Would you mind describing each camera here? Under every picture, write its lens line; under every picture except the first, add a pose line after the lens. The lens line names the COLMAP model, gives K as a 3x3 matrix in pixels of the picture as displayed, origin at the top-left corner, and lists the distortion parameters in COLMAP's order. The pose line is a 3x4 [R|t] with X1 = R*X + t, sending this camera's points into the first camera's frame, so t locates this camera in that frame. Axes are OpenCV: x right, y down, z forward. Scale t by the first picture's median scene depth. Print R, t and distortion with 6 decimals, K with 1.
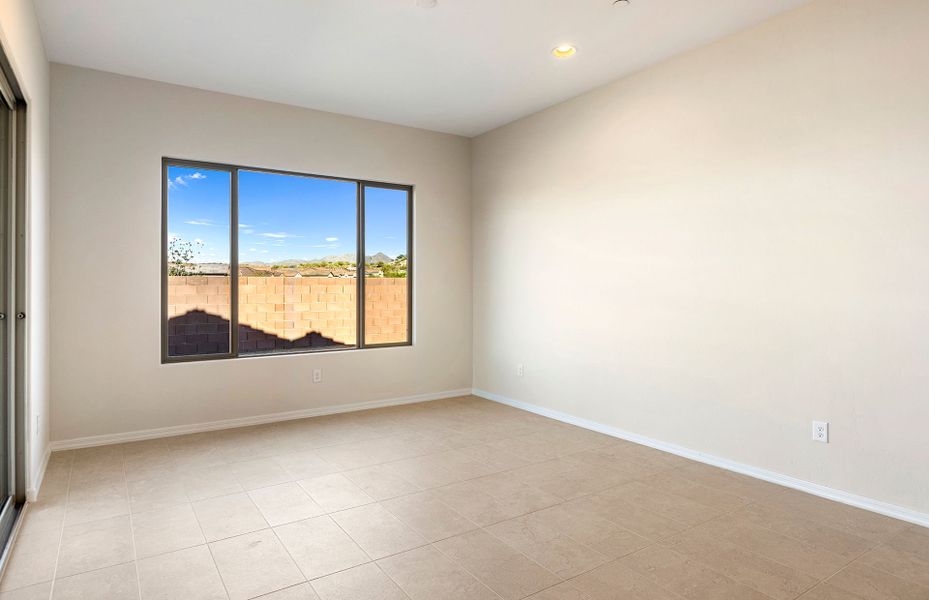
lens RADIAL K [[543.7, 0, 463.2], [0, 543.7, 294.3], [0, 0, 1]] dist [-0.014740, 0.002338]
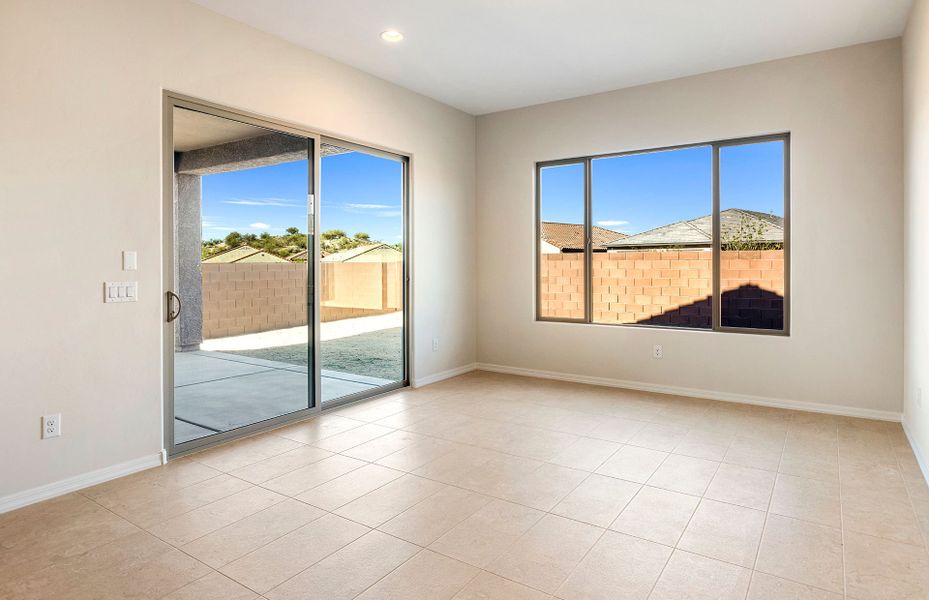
lens RADIAL K [[543.7, 0, 477.1], [0, 543.7, 269.7], [0, 0, 1]] dist [-0.014740, 0.002338]
pose [[0.400653, 0.005473, -0.916213, 0.442125], [-0.003921, 0.999983, 0.004258, -0.002416], [0.916221, 0.001887, 0.400668, 0.273742]]
